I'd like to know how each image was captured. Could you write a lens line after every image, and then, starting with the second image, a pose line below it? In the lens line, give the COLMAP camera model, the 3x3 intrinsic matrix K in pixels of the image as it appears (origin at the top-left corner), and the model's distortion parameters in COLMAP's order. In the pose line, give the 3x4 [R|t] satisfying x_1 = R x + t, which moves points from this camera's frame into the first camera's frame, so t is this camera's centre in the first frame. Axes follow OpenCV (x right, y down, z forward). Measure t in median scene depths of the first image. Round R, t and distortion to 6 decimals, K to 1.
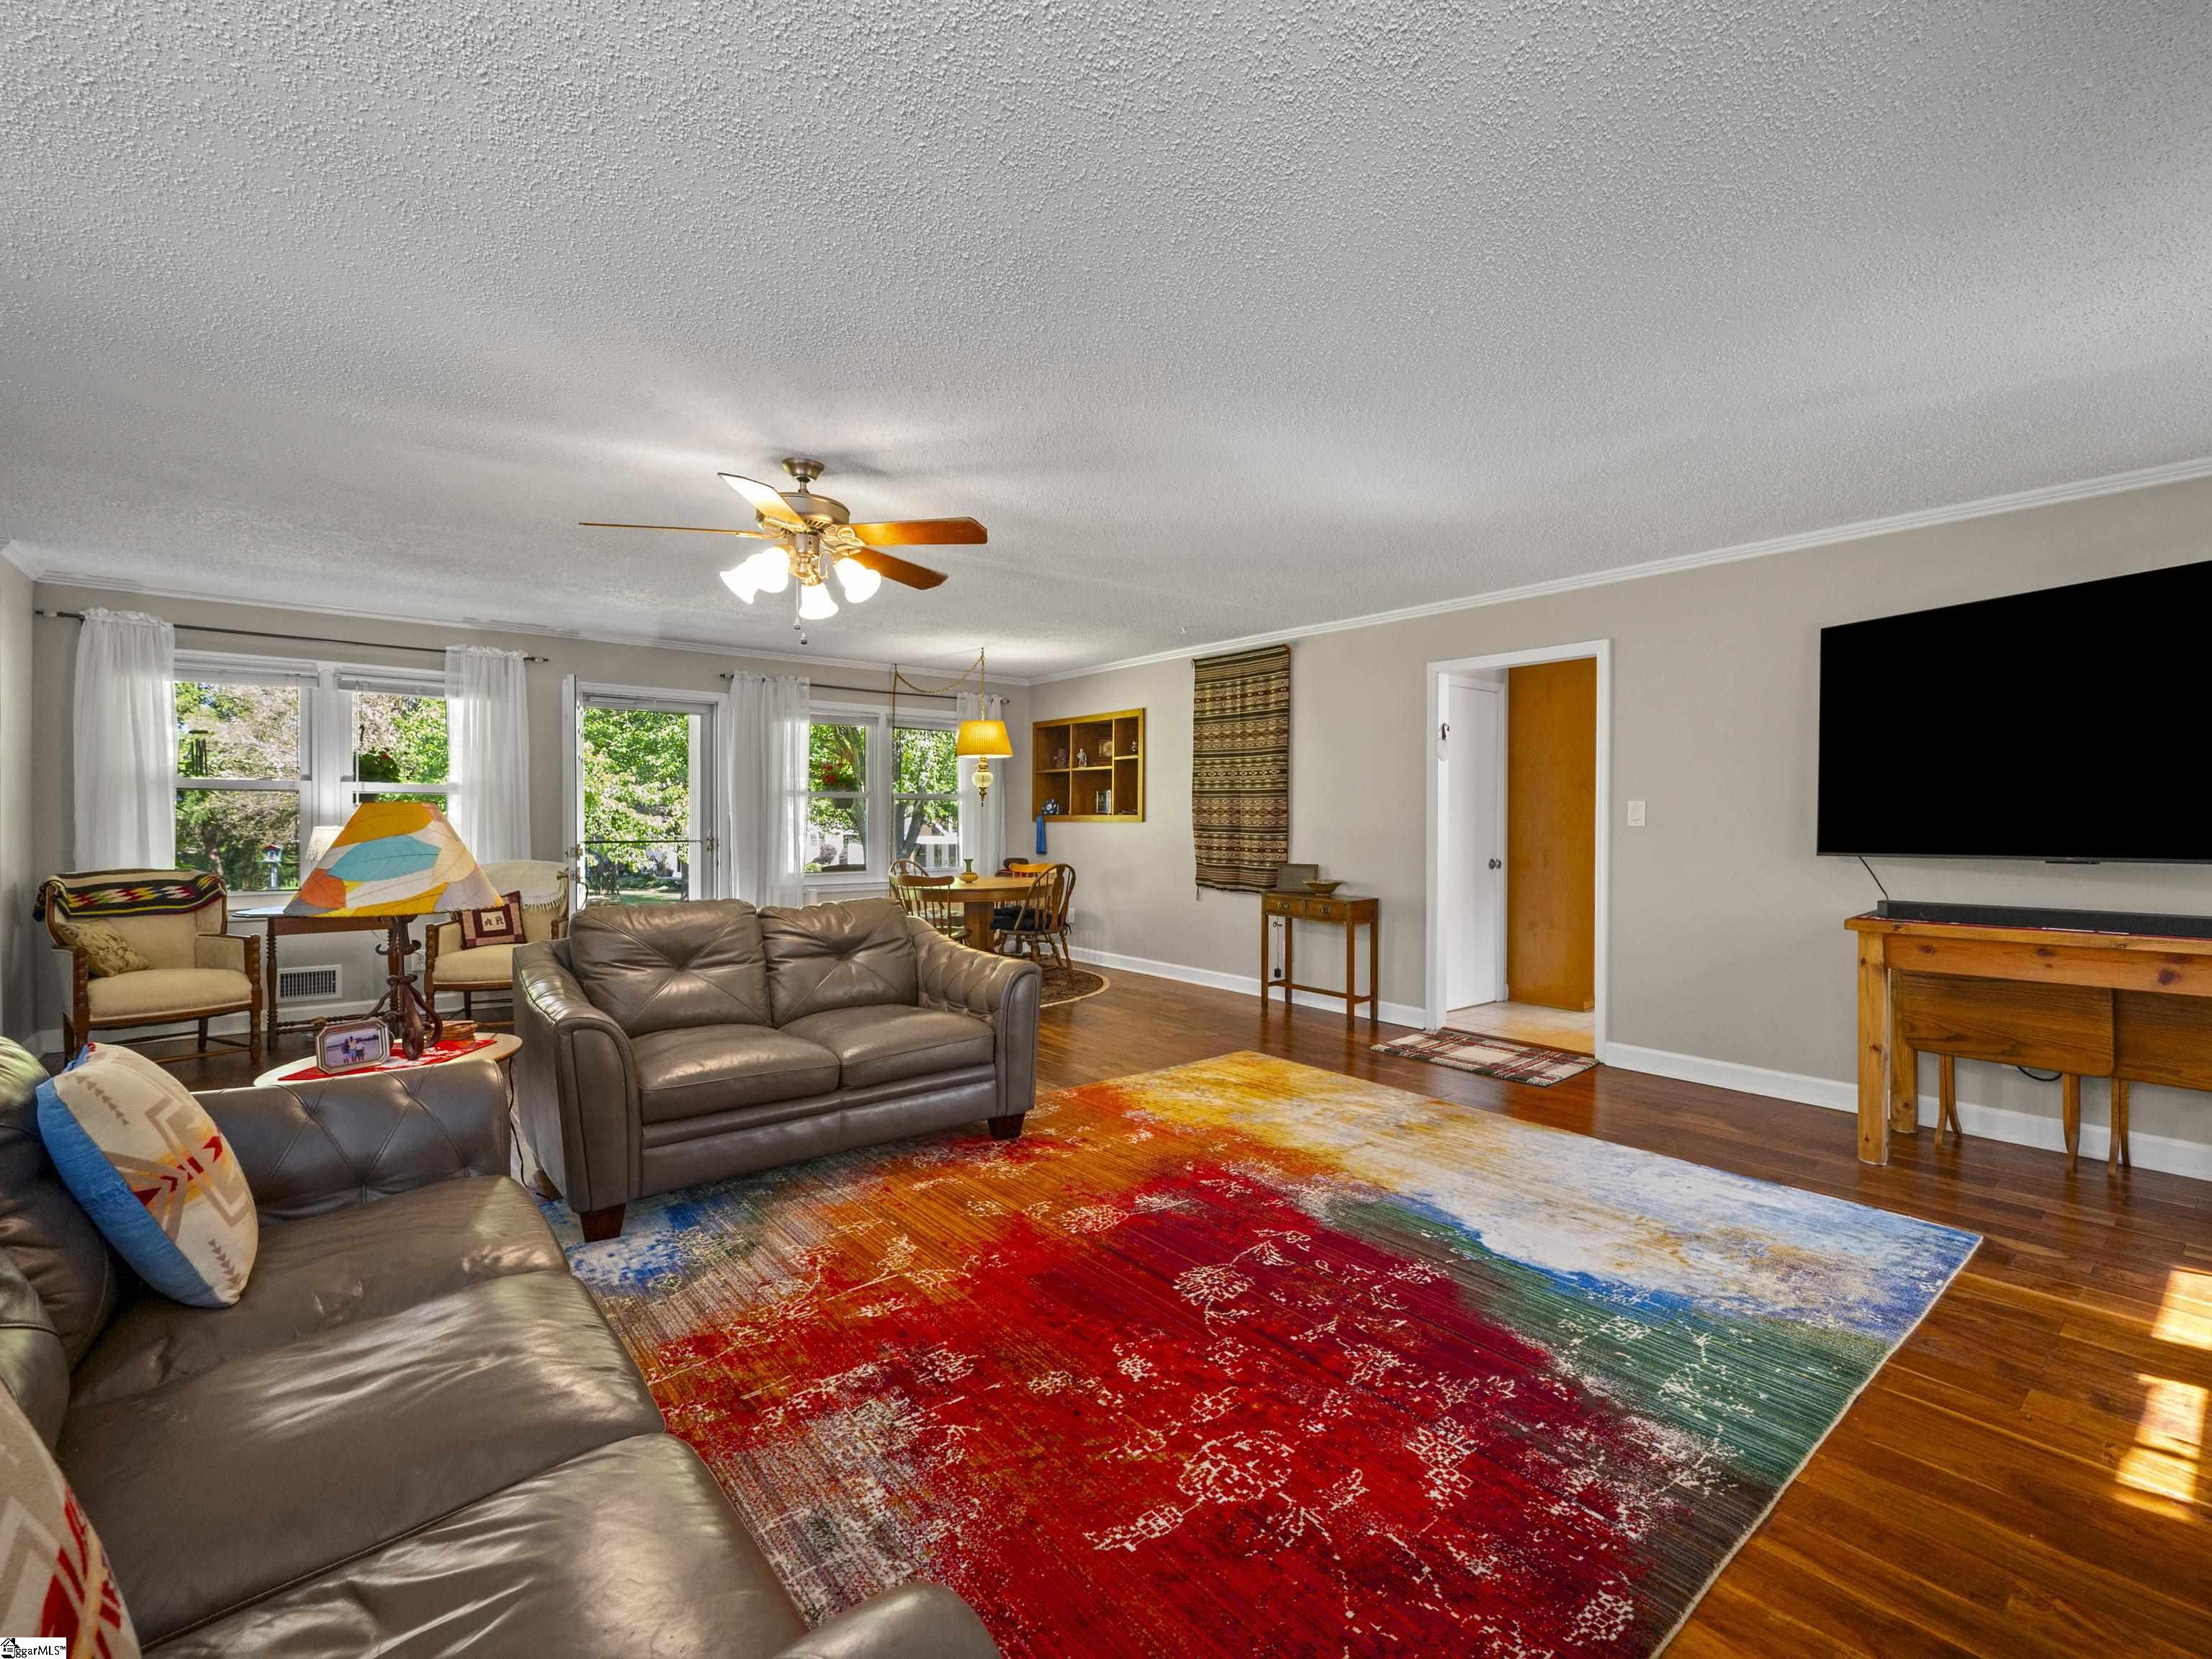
lens RADIAL K [[988.6, 0, 1163.8], [0, 988.6, 826.3], [0, 0, 1]] dist [-0.001014, -0.000633]
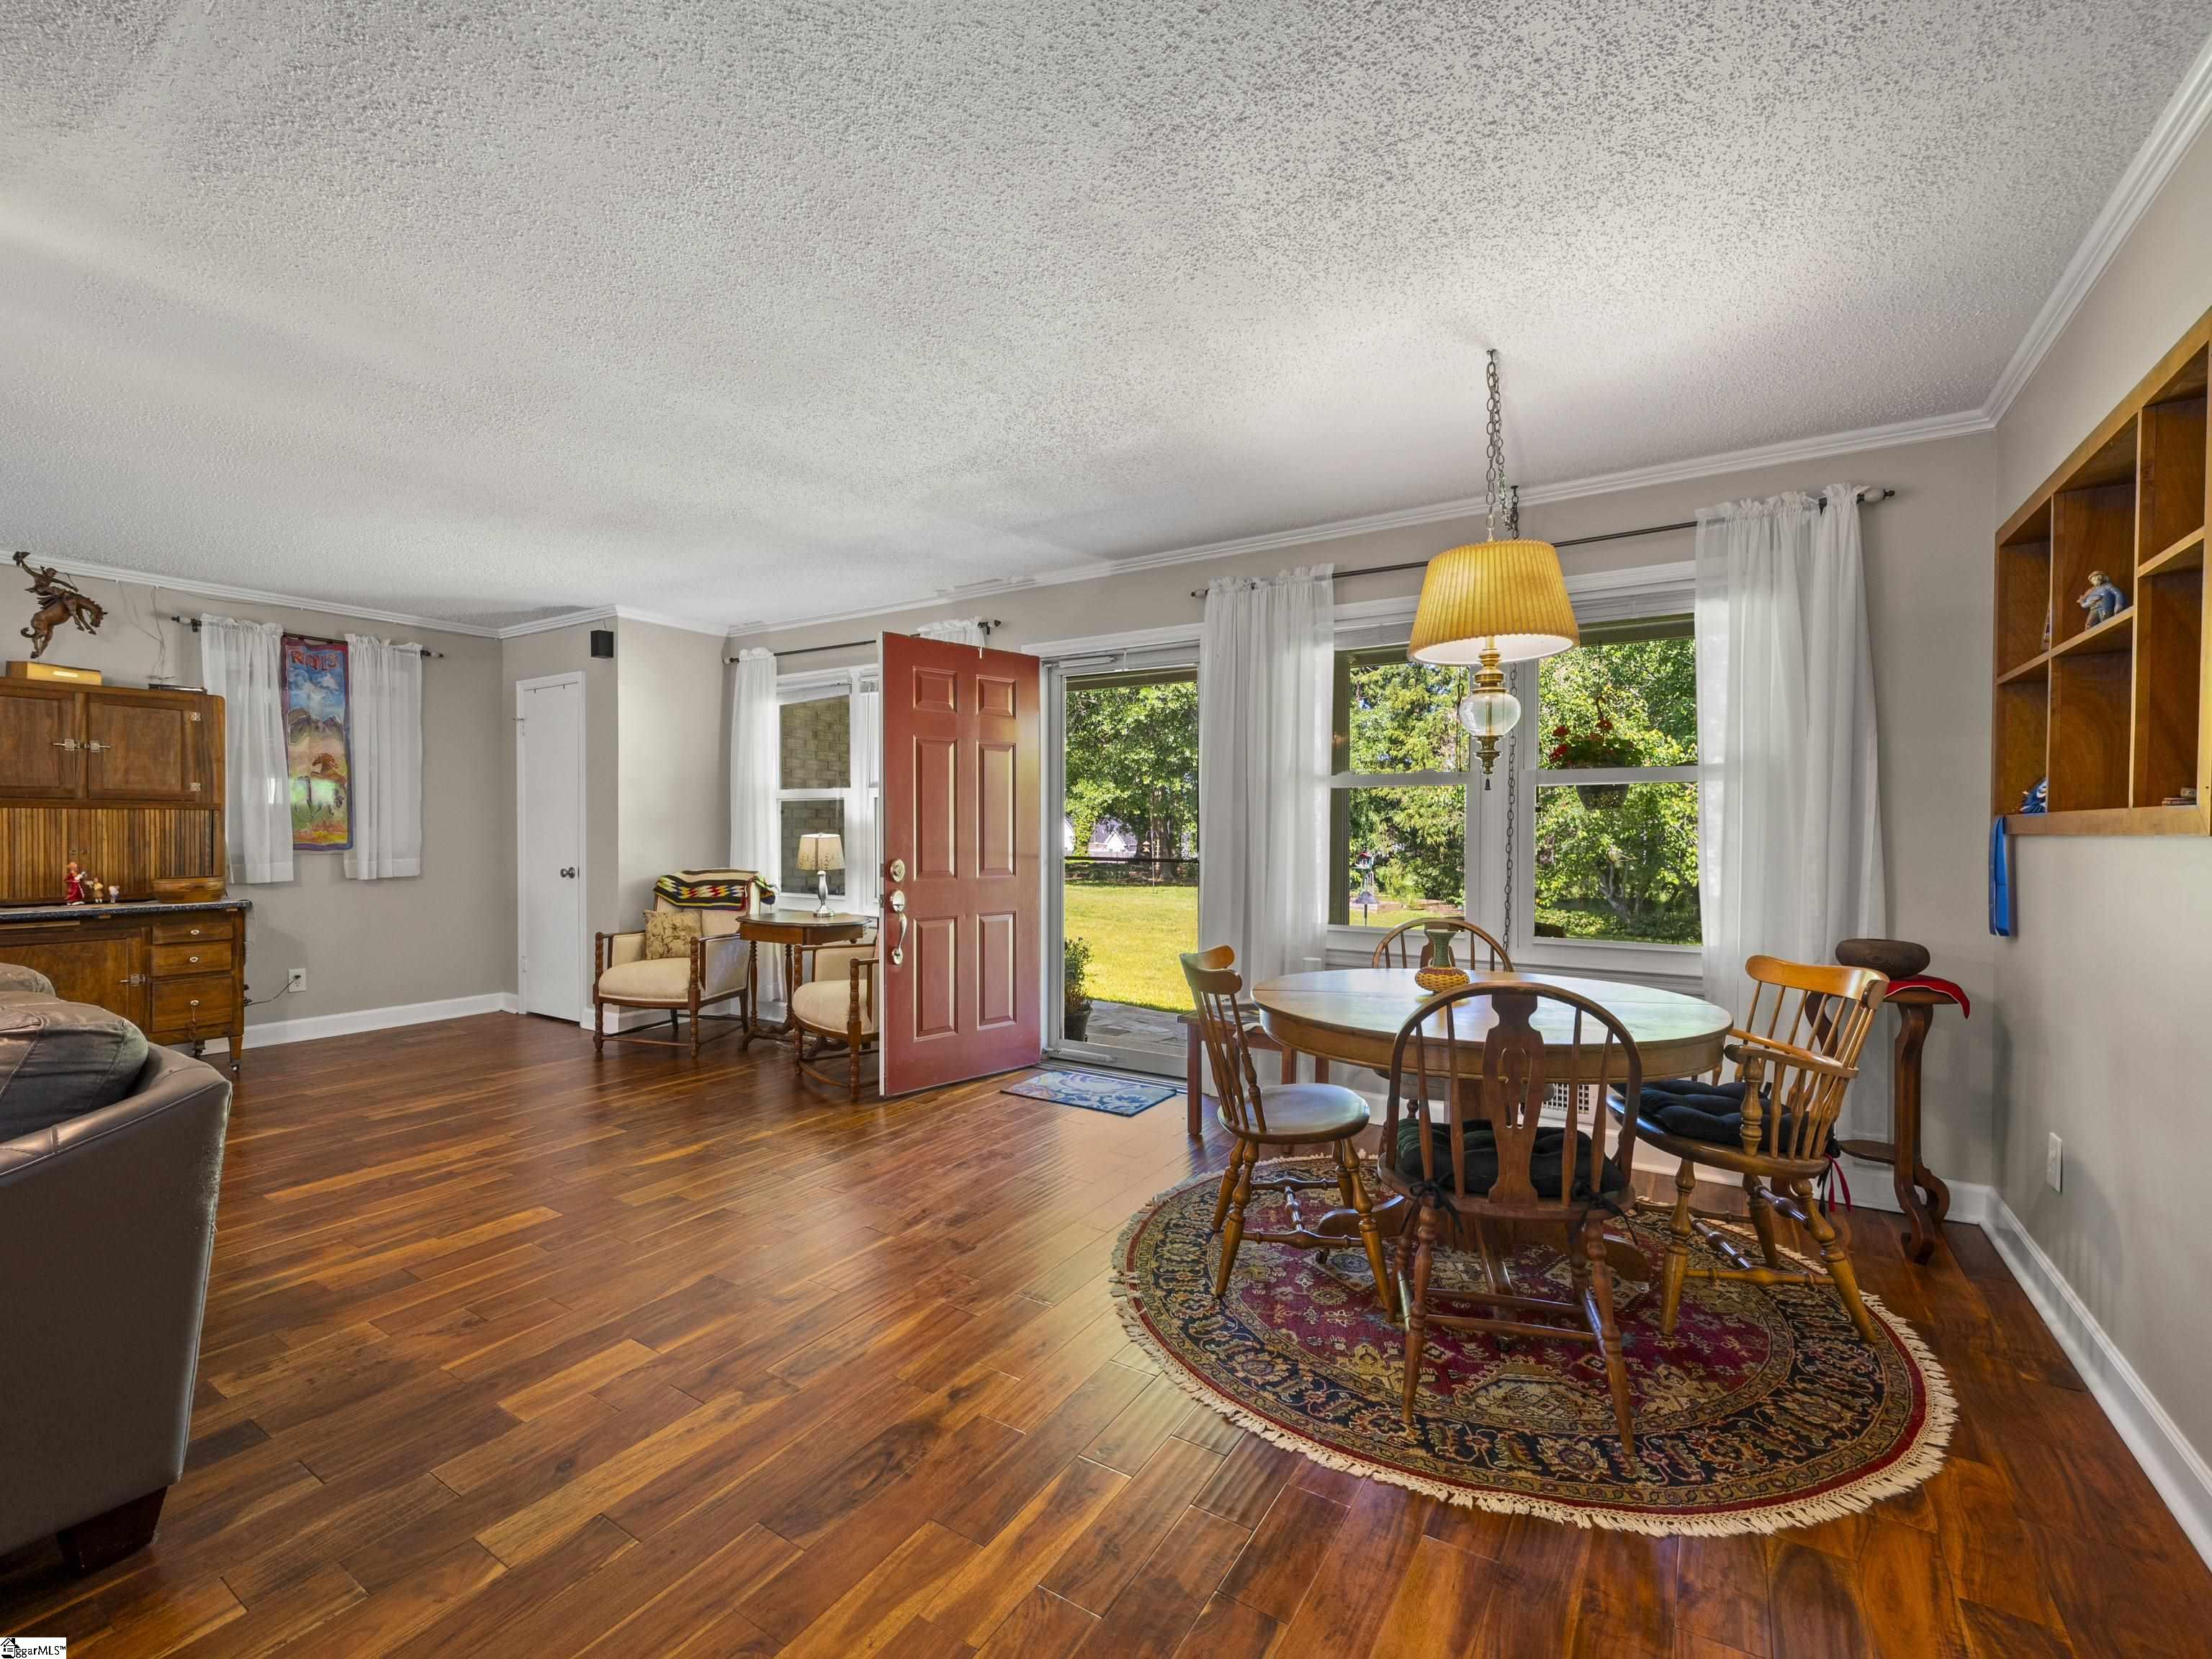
lens RADIAL K [[986.2, 0, 1054.3], [0, 986.2, 834.4], [0, 0, 1]] dist [0.000735, -0.000358]
pose [[0.265611, 0.005193, -0.964066, 0.306050], [-0.010416, 0.999943, 0.002517, -0.007632], [0.964024, 0.009374, 0.265650, 1.862719]]
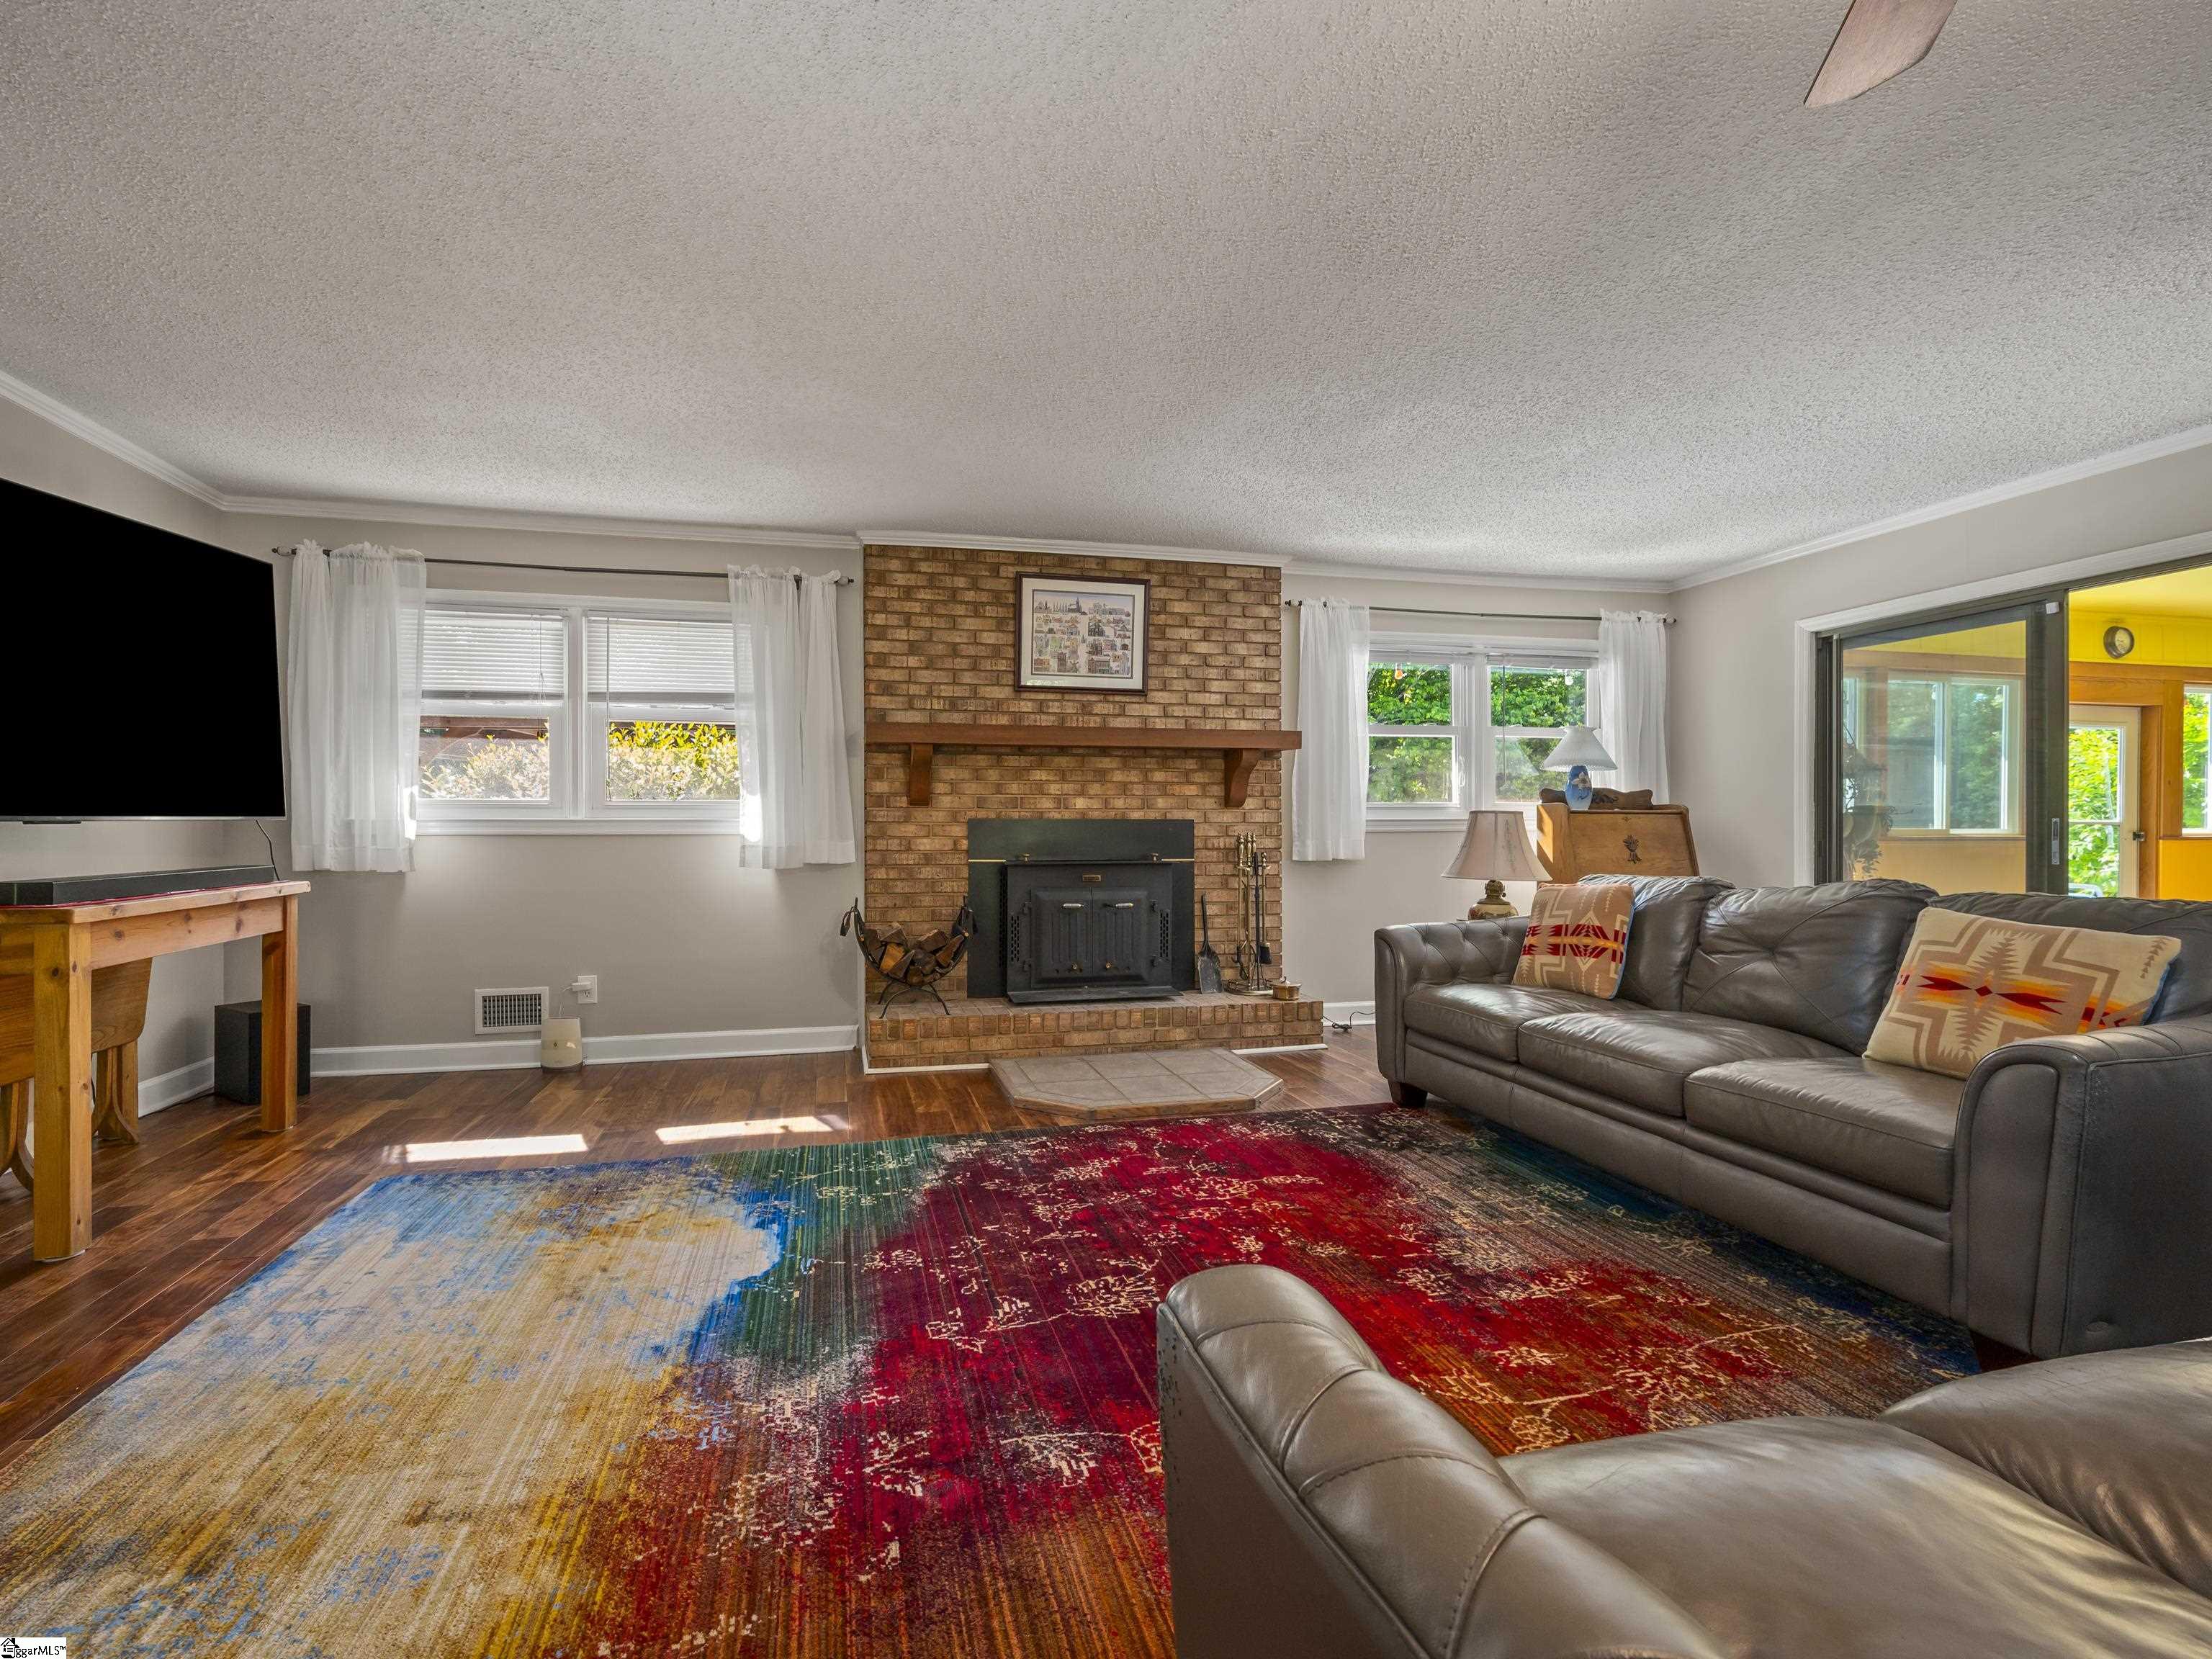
lens RADIAL K [[986.2, 0, 1054.3], [0, 986.2, 834.4], [0, 0, 1]] dist [0.000735, -0.000358]
pose [[-0.884331, -0.002977, 0.466851, -0.271180], [0.004263, 0.999886, 0.014451, 0.044802], [-0.466841, 0.014770, -0.884218, 1.583848]]
